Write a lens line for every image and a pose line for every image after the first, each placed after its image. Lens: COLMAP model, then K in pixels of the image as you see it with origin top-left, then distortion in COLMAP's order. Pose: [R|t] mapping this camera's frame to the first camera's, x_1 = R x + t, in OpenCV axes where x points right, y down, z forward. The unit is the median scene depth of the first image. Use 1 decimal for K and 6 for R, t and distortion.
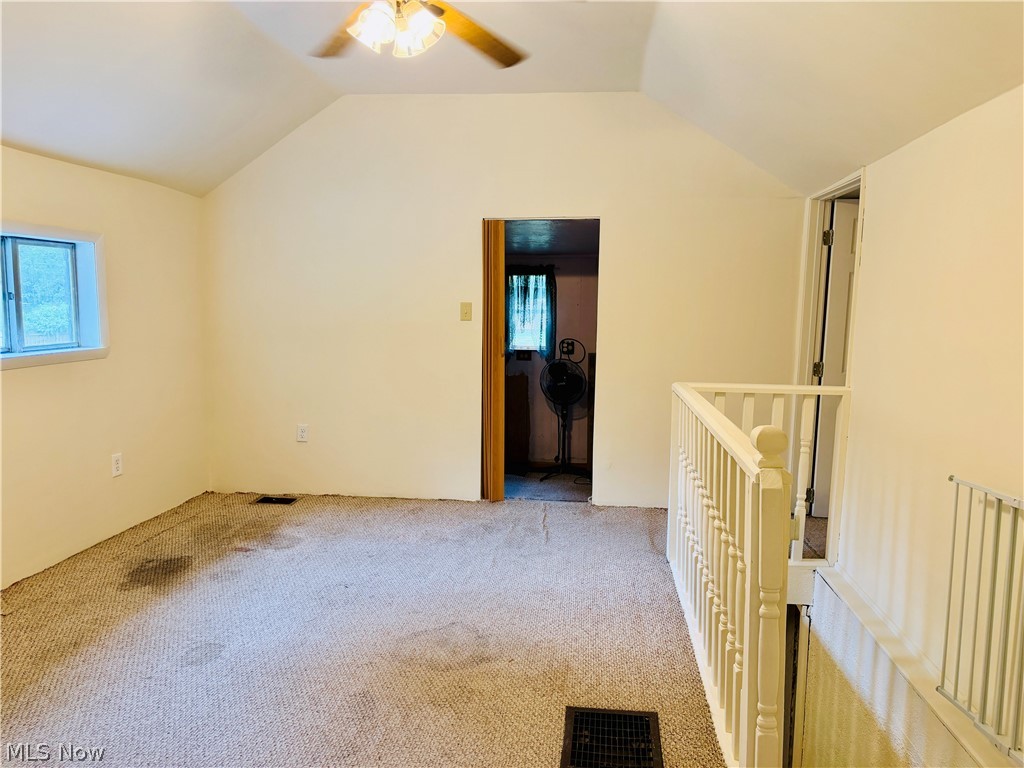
lens RADIAL K [[723.0, 0, 511.4], [0, 723.0, 382.9], [0, 0, 1]] dist [0.050869, -0.066092]
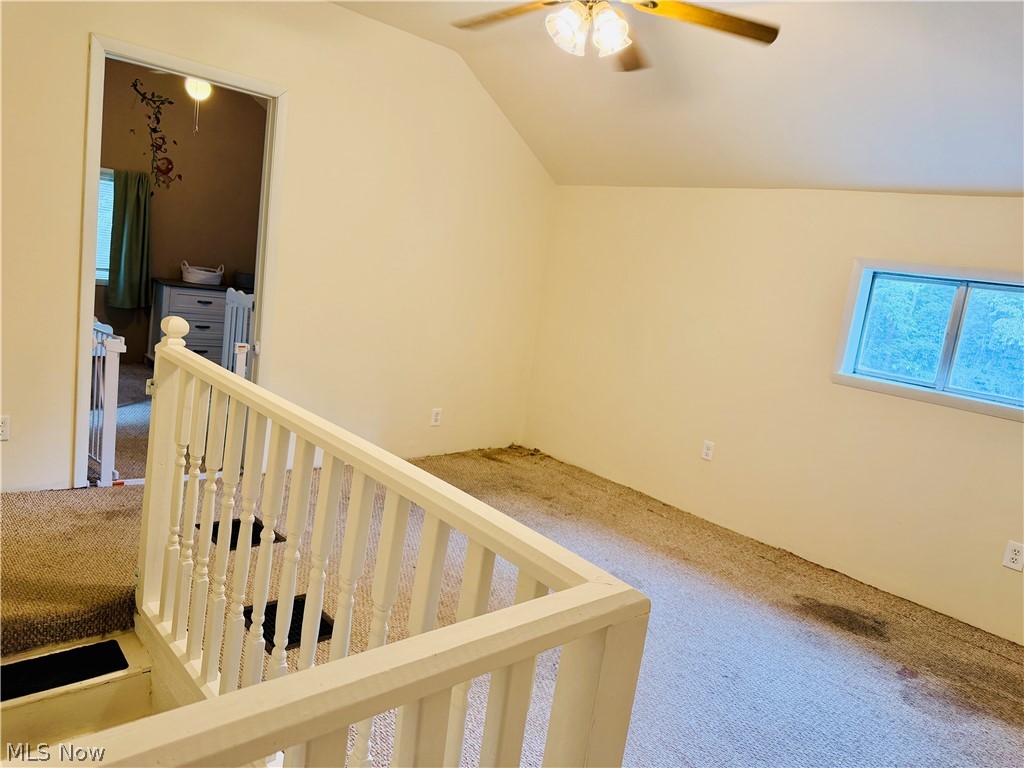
lens RADIAL K [[723.0, 0, 509.1], [0, 723.0, 386.8], [0, 0, 1]] dist [0.050869, -0.066092]
pose [[-0.644921, 0.025759, -0.763815, 0.508843], [-0.227329, 0.947728, 0.223904, -0.138722], [0.729657, 0.318038, -0.605354, 1.168335]]
